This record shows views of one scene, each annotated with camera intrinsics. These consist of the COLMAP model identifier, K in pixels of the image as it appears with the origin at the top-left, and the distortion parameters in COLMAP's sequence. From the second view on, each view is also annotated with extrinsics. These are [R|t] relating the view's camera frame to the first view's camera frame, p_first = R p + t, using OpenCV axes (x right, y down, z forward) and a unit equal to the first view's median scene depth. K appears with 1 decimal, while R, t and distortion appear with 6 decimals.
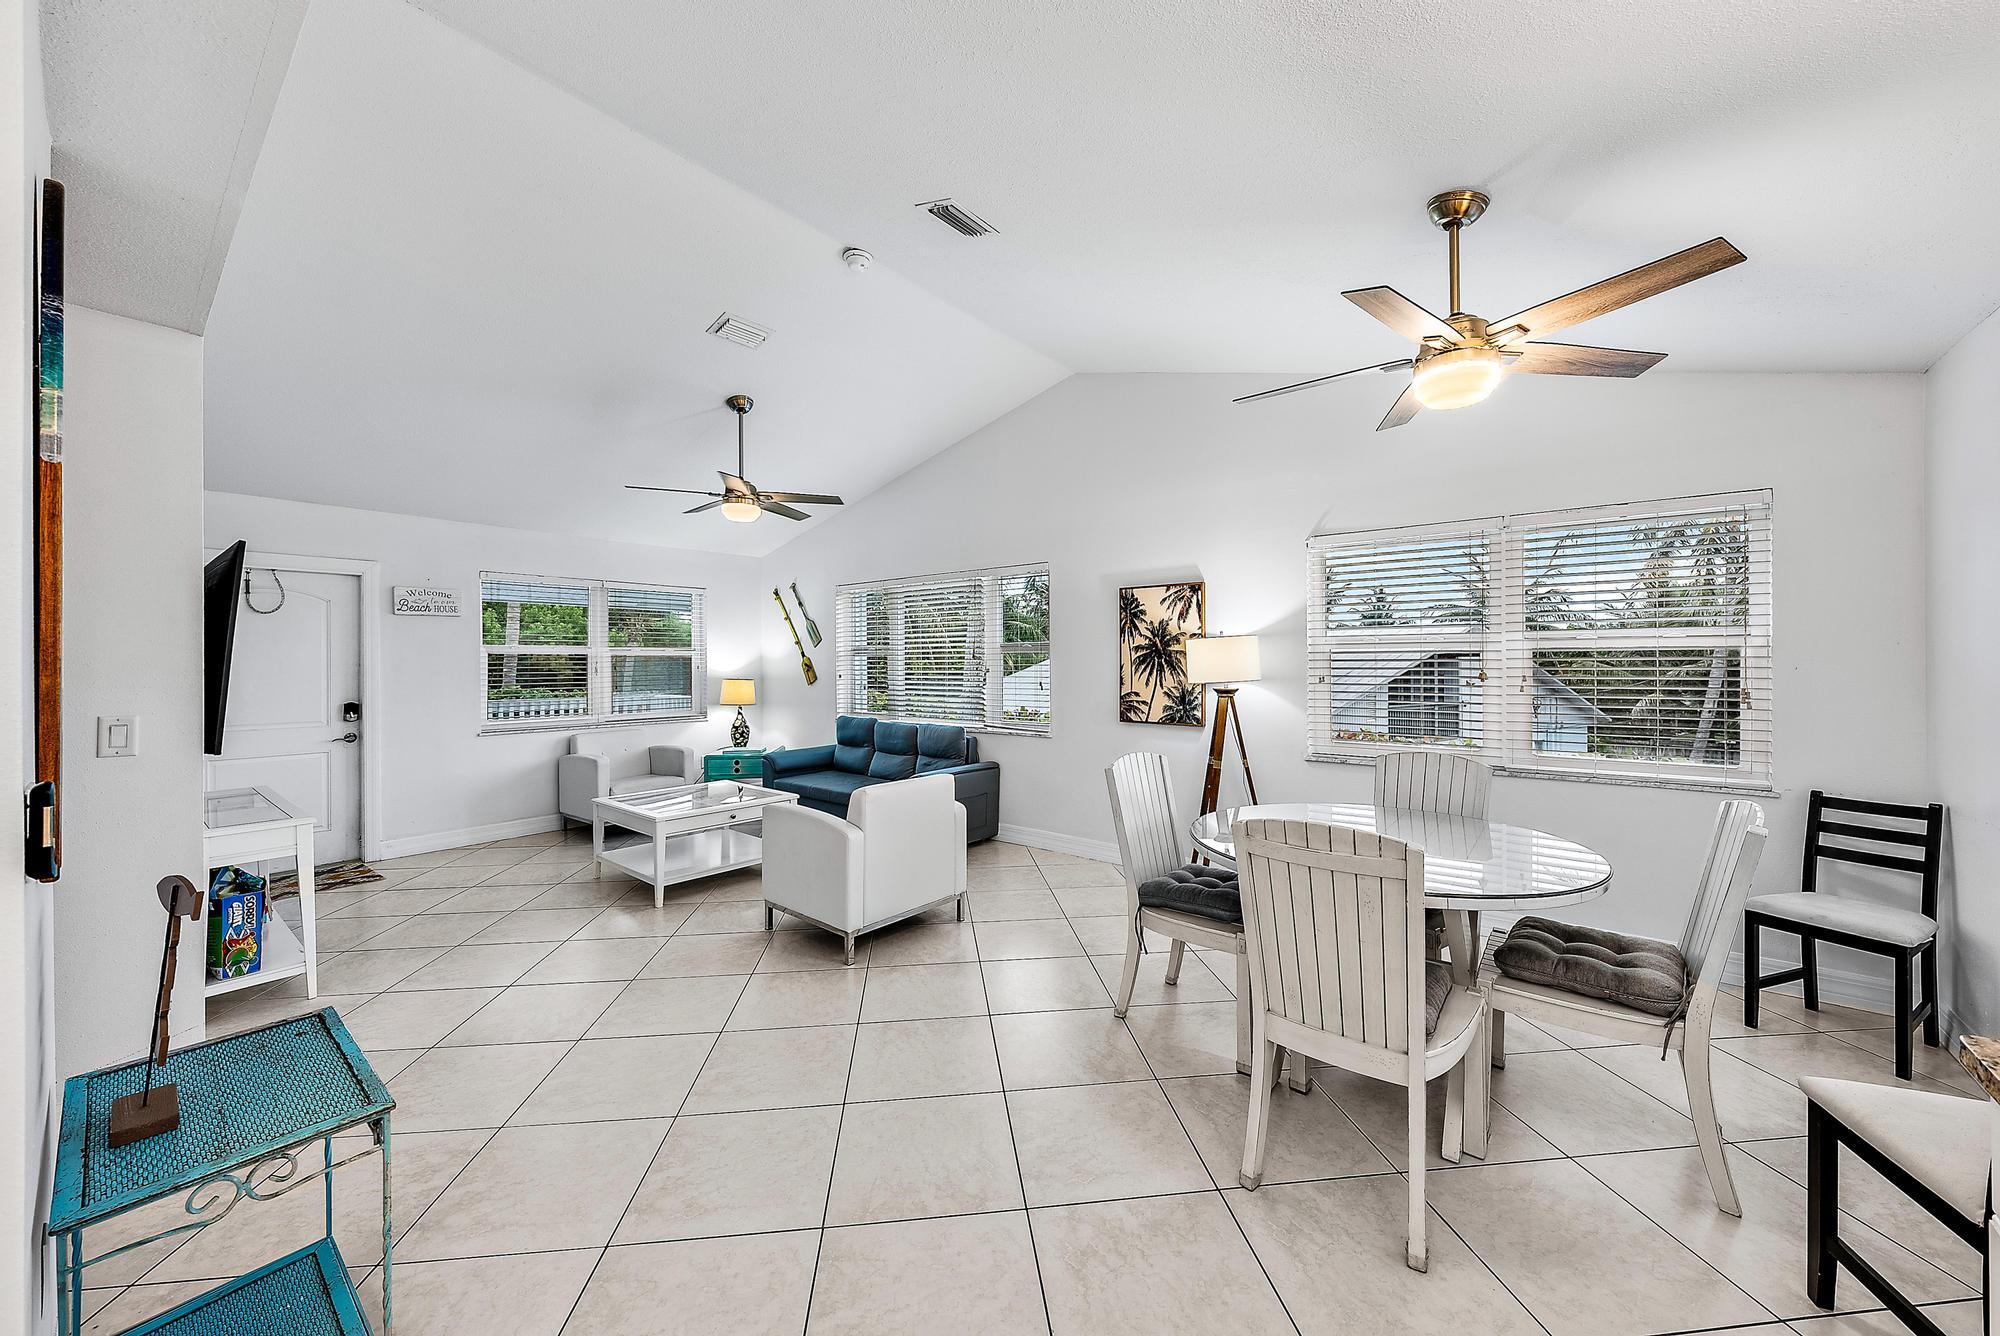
lens RADIAL K [[730.3, 0, 1001.6], [0, 730.3, 659.6], [0, 0, 1]] dist [0.001319, -0.000229]
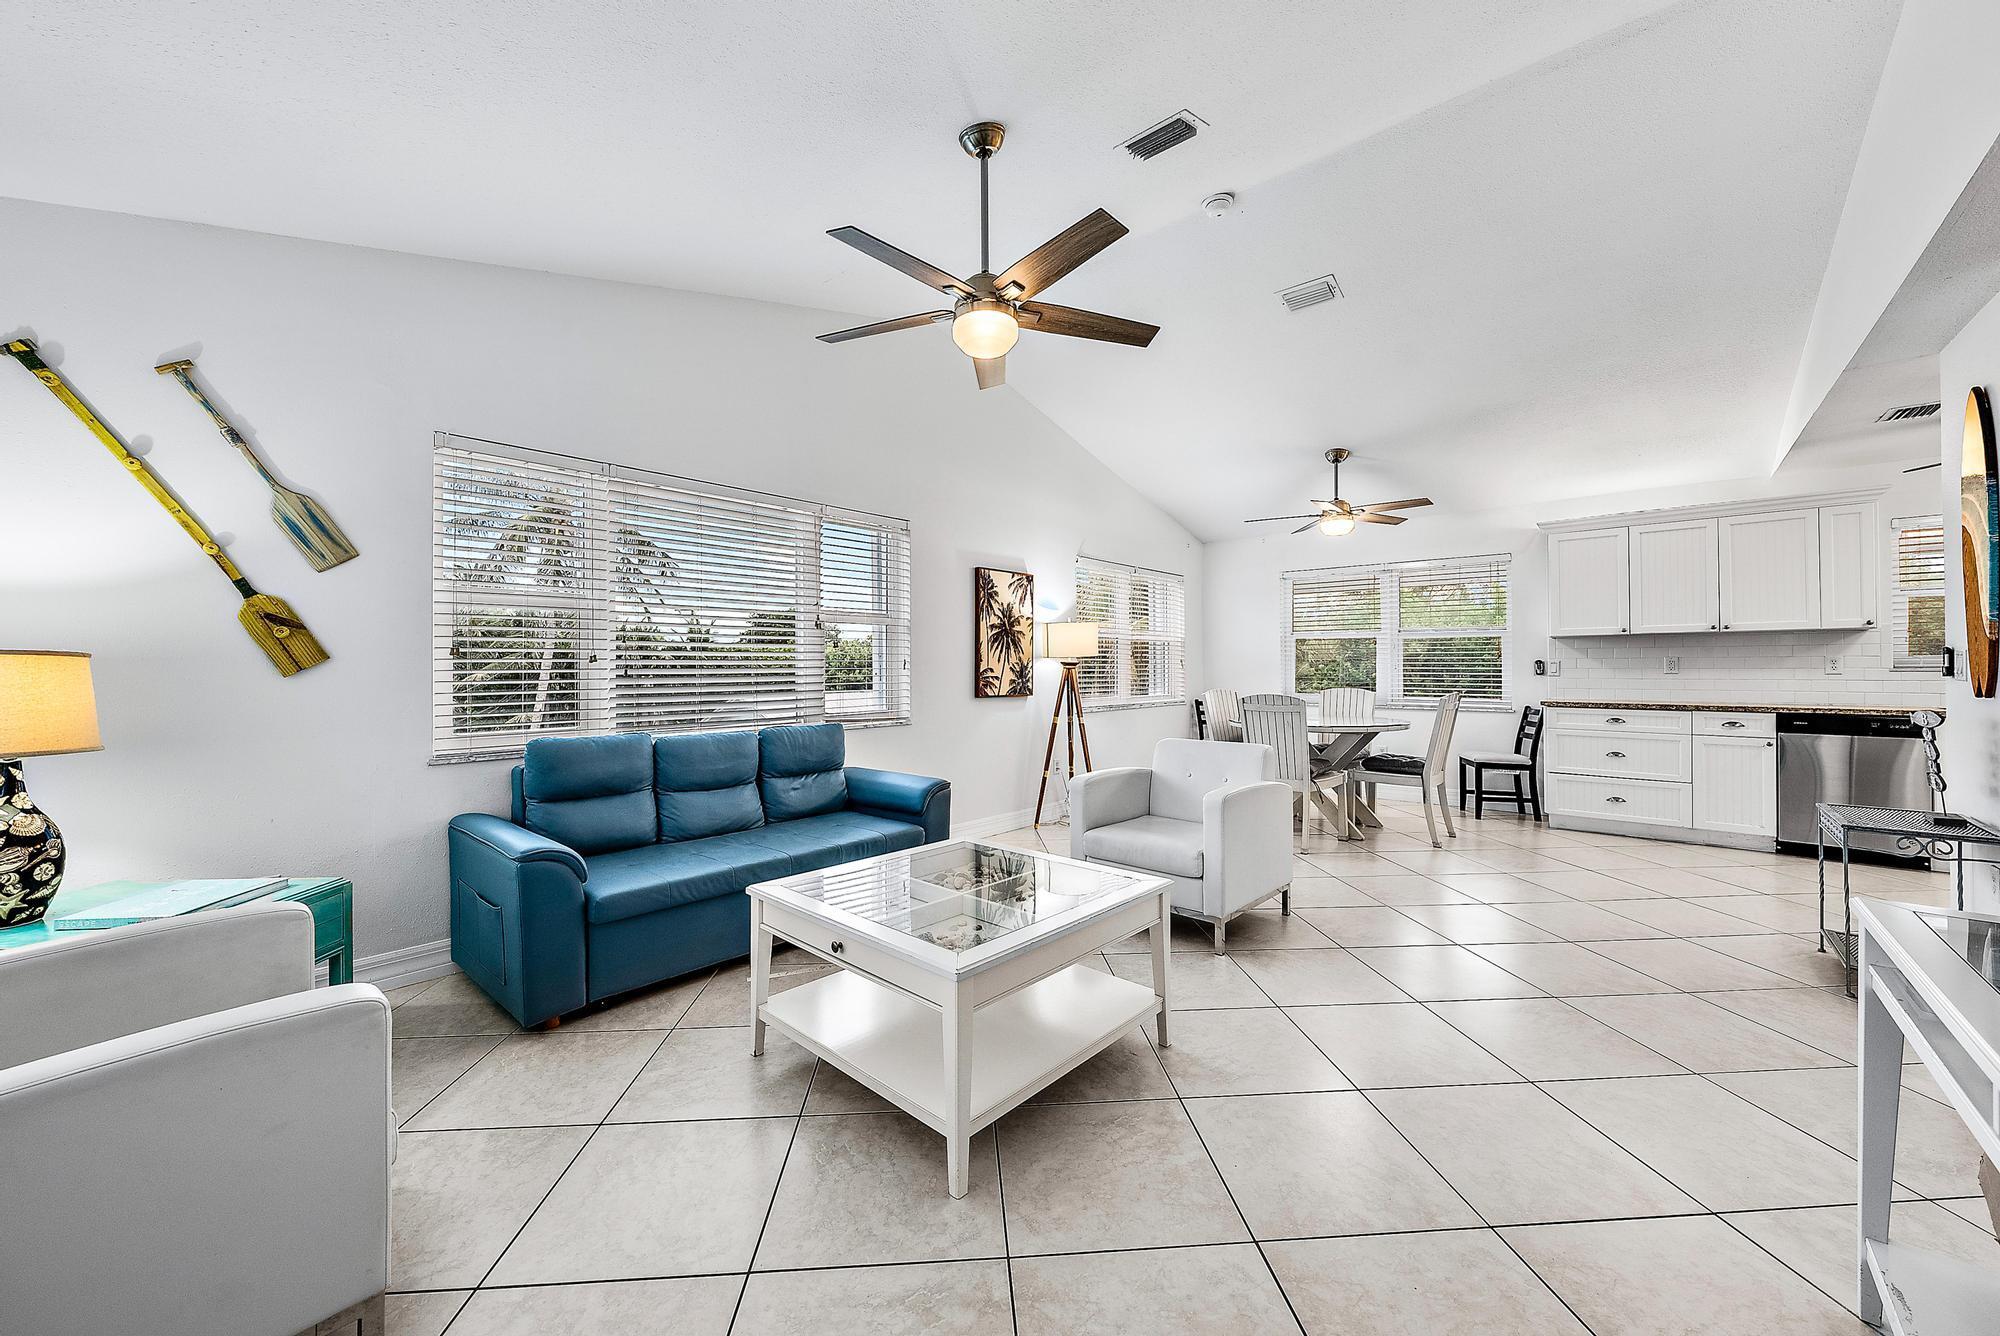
lens RADIAL K [[730.3, 0, 1012.9], [0, 730.3, 657.2], [0, 0, 1]] dist [0.001319, -0.000229]
pose [[0.042725, 0.011513, 0.999021, -0.884438], [-0.005790, 0.999920, -0.011276, 0.041023], [-0.999070, -0.005302, 0.042789, 0.936129]]
